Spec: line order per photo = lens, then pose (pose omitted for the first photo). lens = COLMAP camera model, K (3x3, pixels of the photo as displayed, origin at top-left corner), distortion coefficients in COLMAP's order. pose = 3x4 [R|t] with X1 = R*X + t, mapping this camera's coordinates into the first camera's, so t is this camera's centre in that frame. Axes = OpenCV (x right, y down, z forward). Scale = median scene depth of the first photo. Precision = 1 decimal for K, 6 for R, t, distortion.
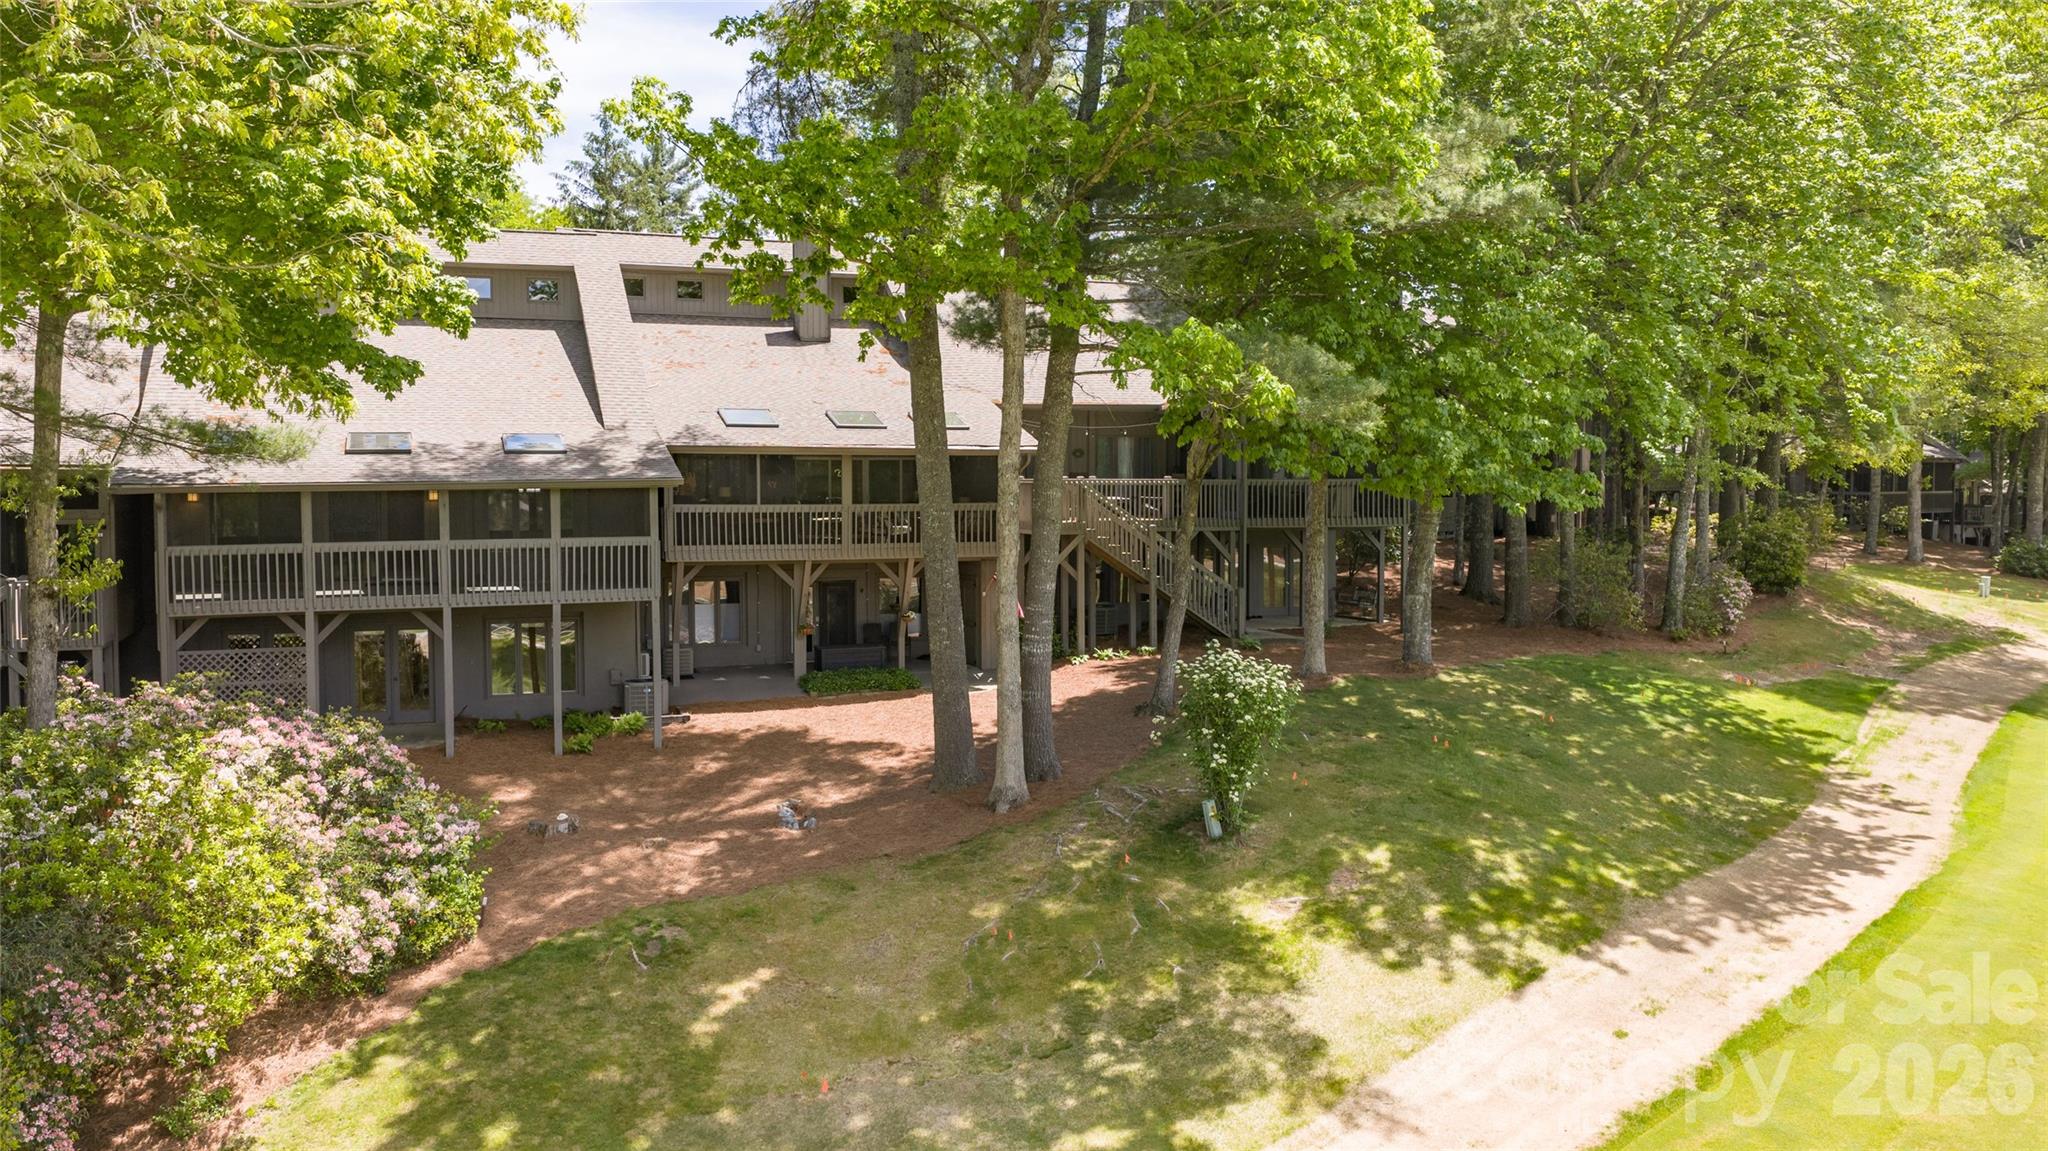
lens RADIAL K [[1693.1, 0, 1027.3], [0, 1693.1, 569.8], [0, 0, 1]] dist [0.026075, -0.051515]
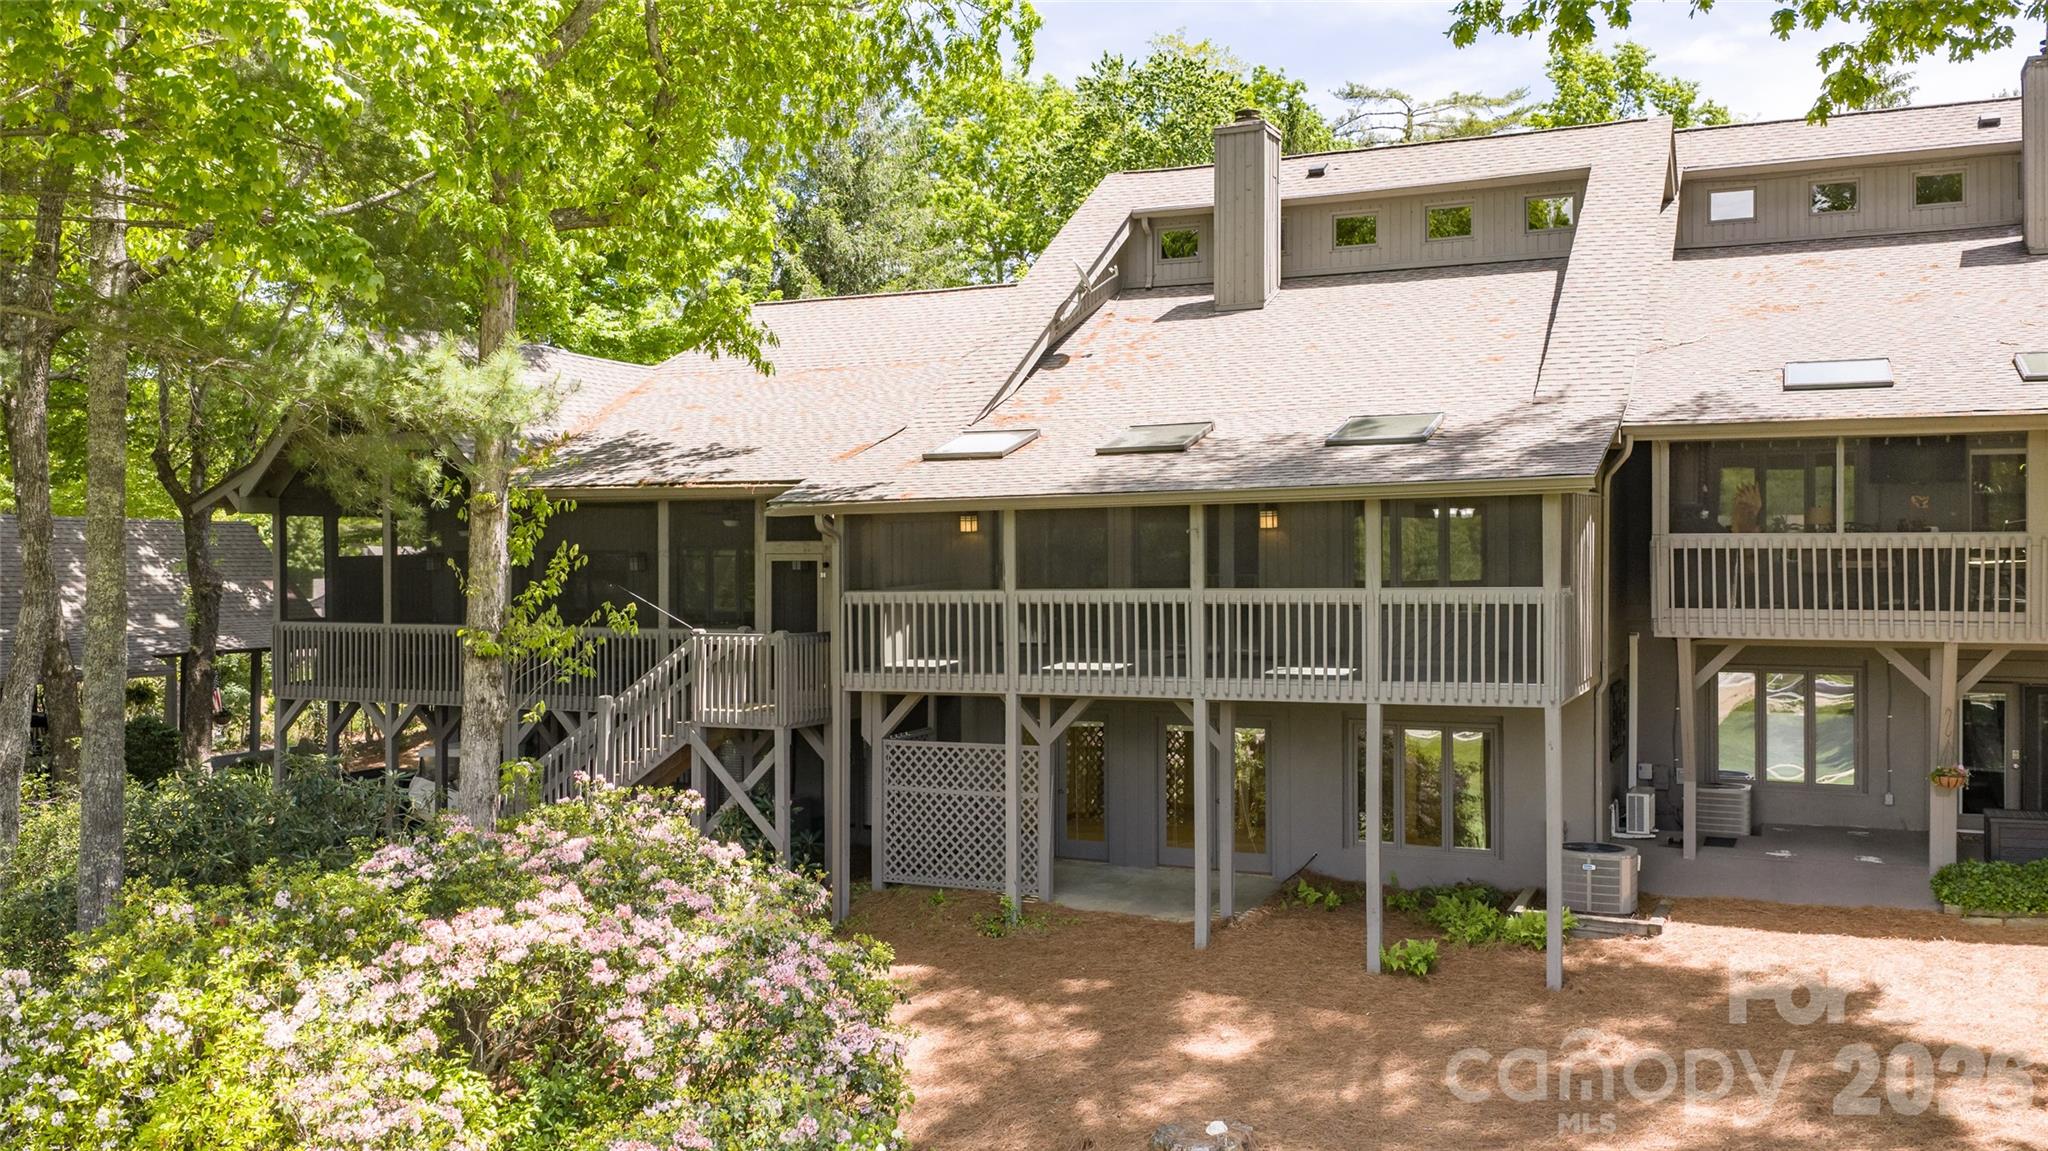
lens RADIAL K [[1693.1, 0, 1032.7], [0, 1693.1, 581.2], [0, 0, 1]] dist [0.026075, -0.051515]
pose [[0.705443, 0.002980, -0.708760, 0.047982], [-0.031917, 0.999110, -0.027566, -0.001316], [0.708048, 0.042068, 0.704911, 0.562150]]
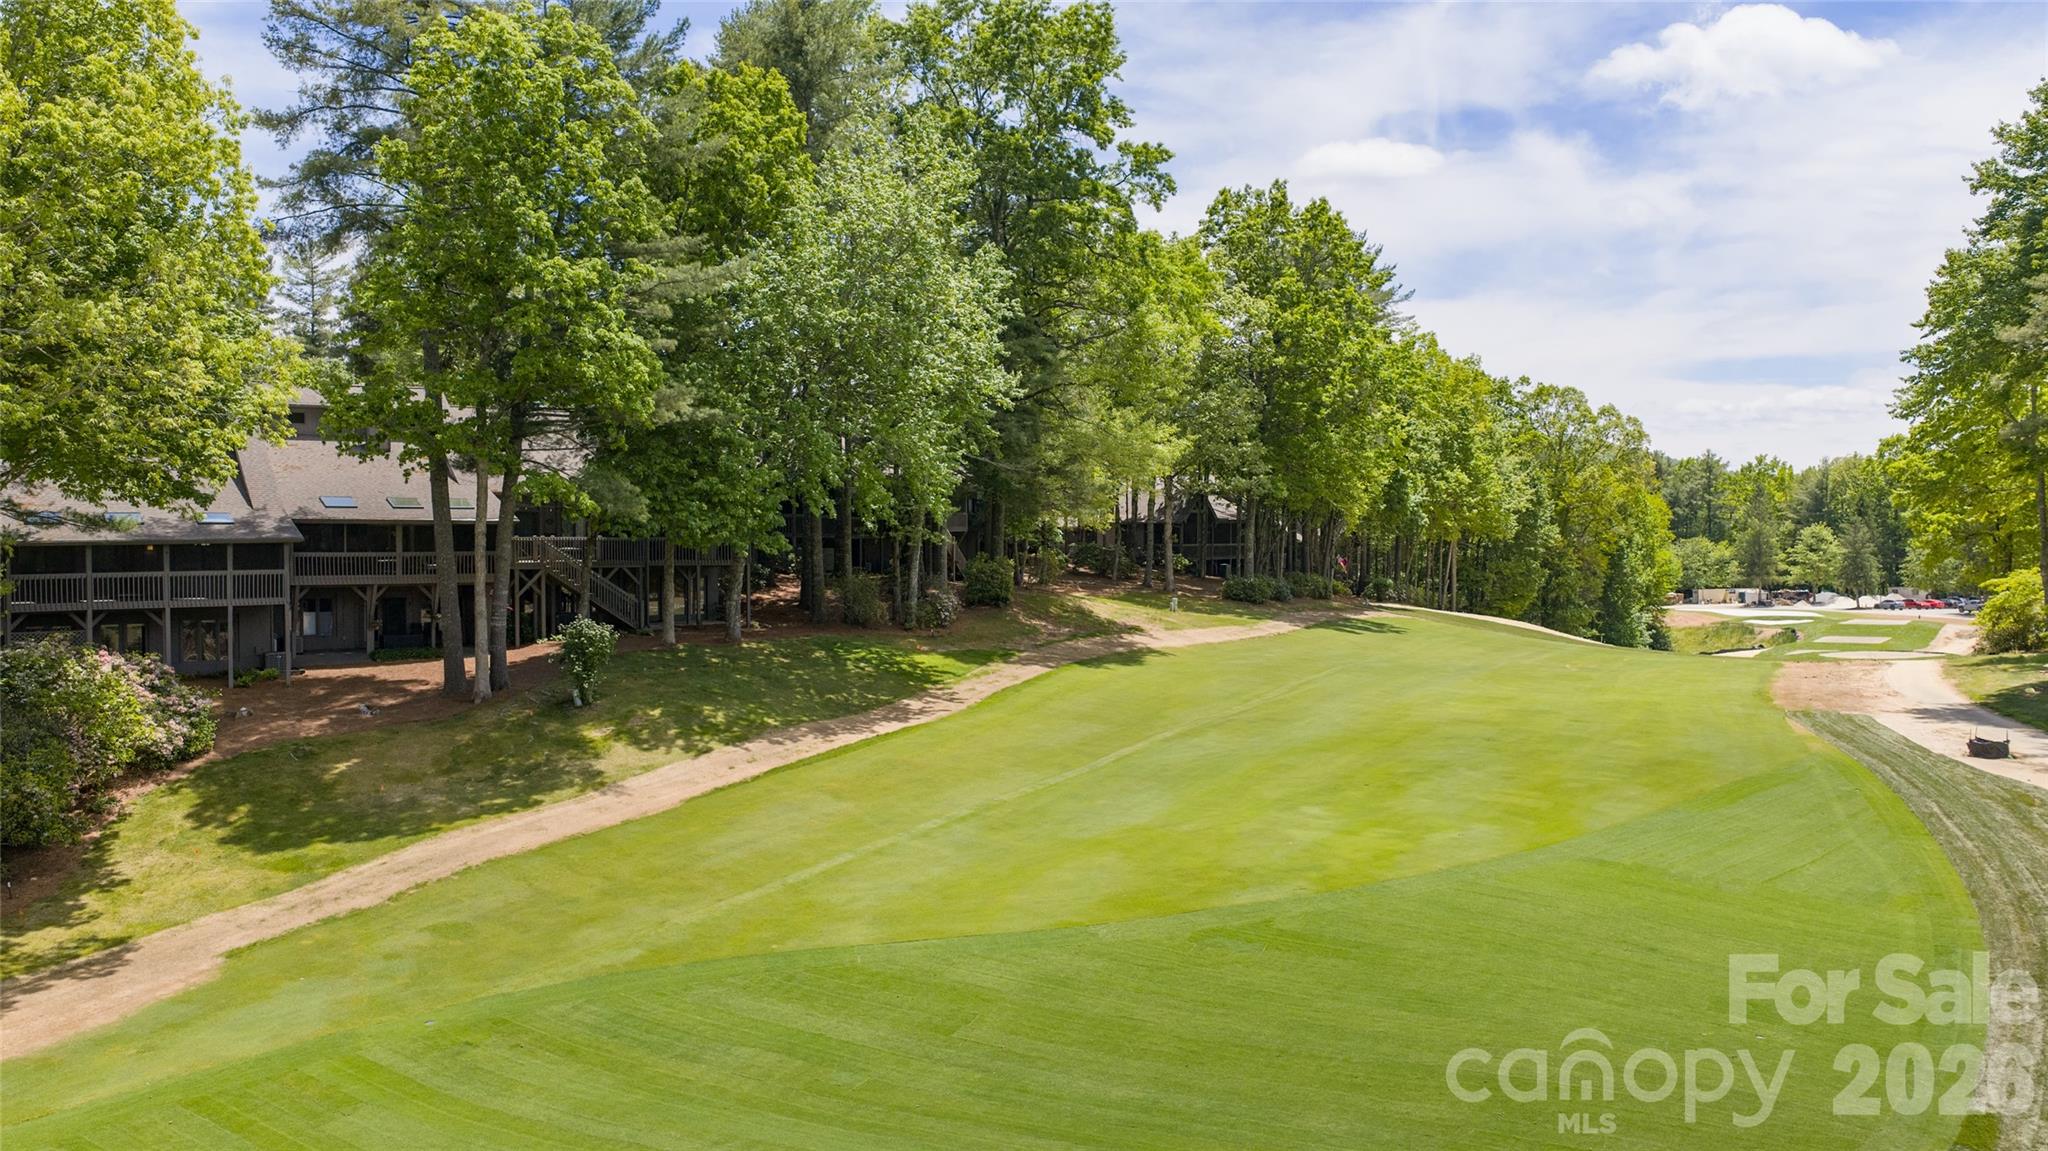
lens RADIAL K [[1693.1, 0, 1021.7], [0, 1693.1, 587.9], [0, 0, 1]] dist [0.026075, -0.051515]
pose [[0.972695, -0.006805, 0.231989, 0.142149], [0.011489, 0.999756, -0.018847, 0.049338], [-0.231804, 0.020998, 0.972536, -1.080262]]
